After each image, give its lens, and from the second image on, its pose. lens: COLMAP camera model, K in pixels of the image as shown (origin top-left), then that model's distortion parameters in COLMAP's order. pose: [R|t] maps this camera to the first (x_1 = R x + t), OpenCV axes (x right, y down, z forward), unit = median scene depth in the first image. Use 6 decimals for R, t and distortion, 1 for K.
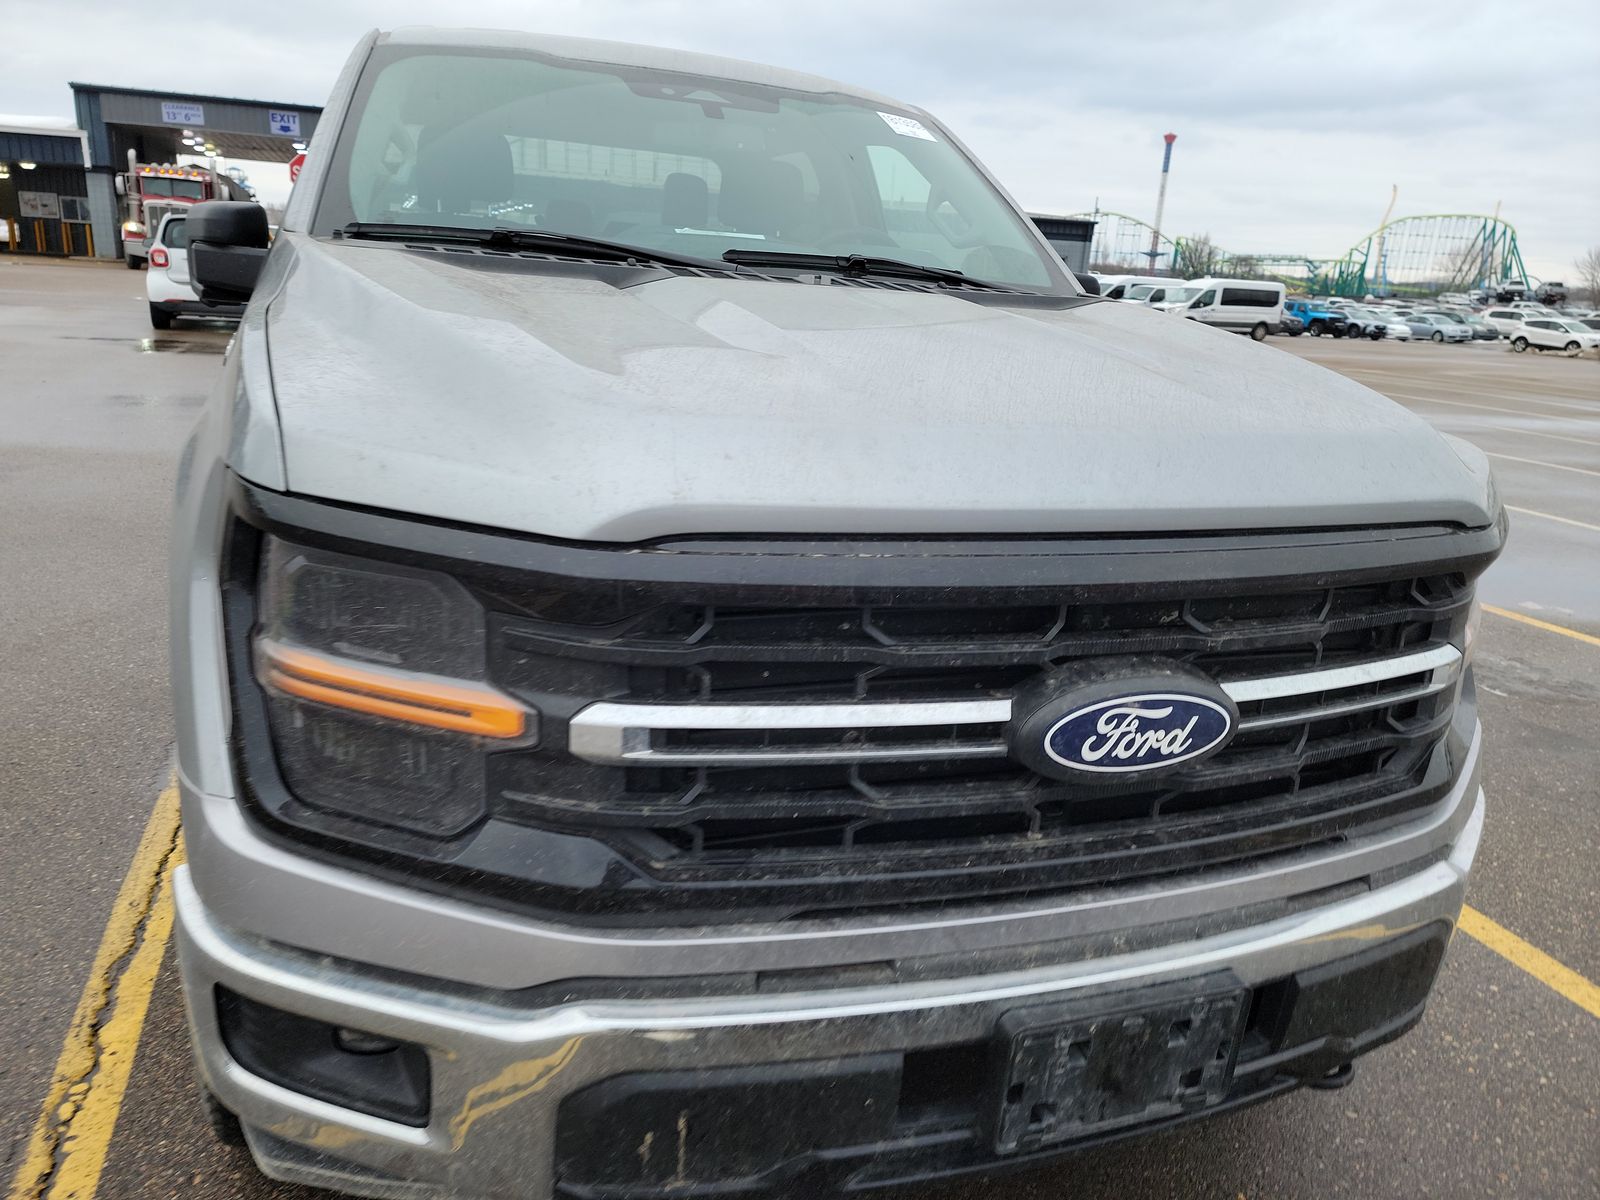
lens RADIAL K [[1100.4, 0, 816.1], [0, 1100.4, 595.1], [0, 0, 1]] dist [0.093719, -0.077046]
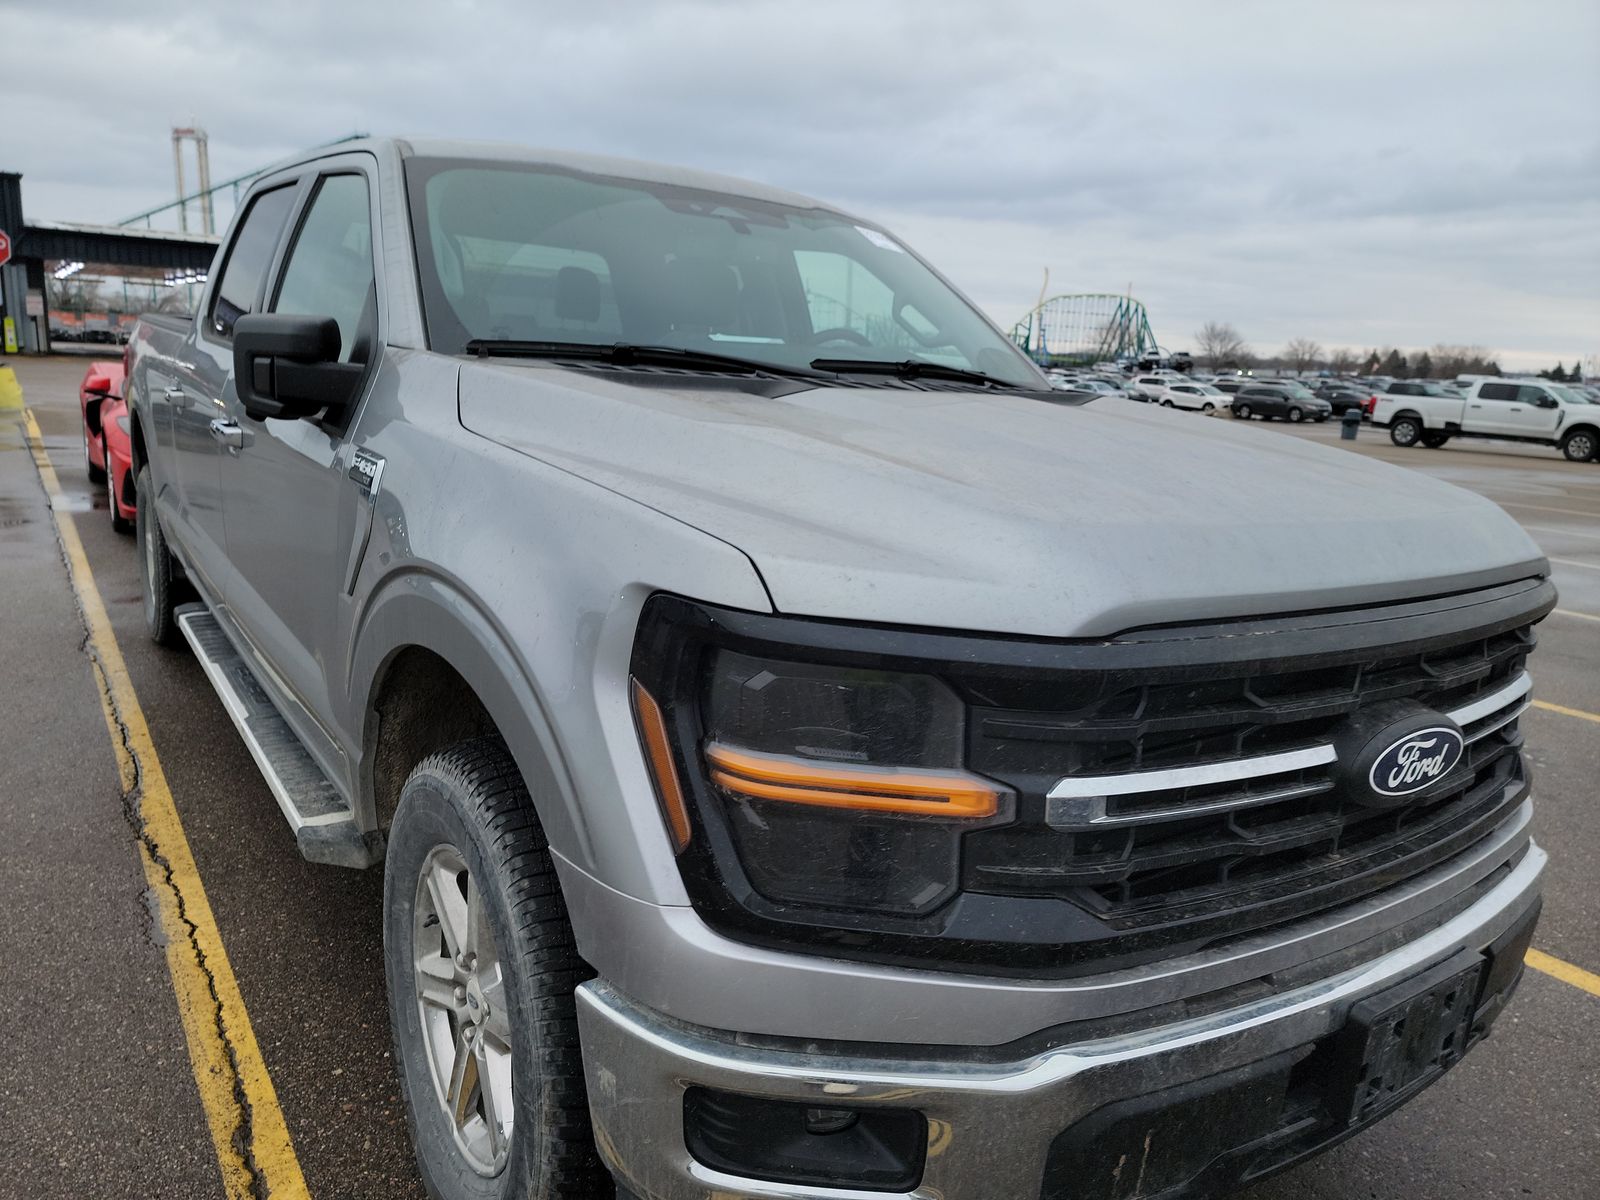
lens RADIAL K [[1100.8, 0, 809.1], [0, 1100.8, 601.6], [0, 0, 1]] dist [0.088619, -0.071094]
pose [[0.966770, -0.064334, 0.247419, -0.656405], [0.077303, 0.996078, -0.043053, -0.050587], [-0.243679, 0.060748, 0.967952, -0.054011]]
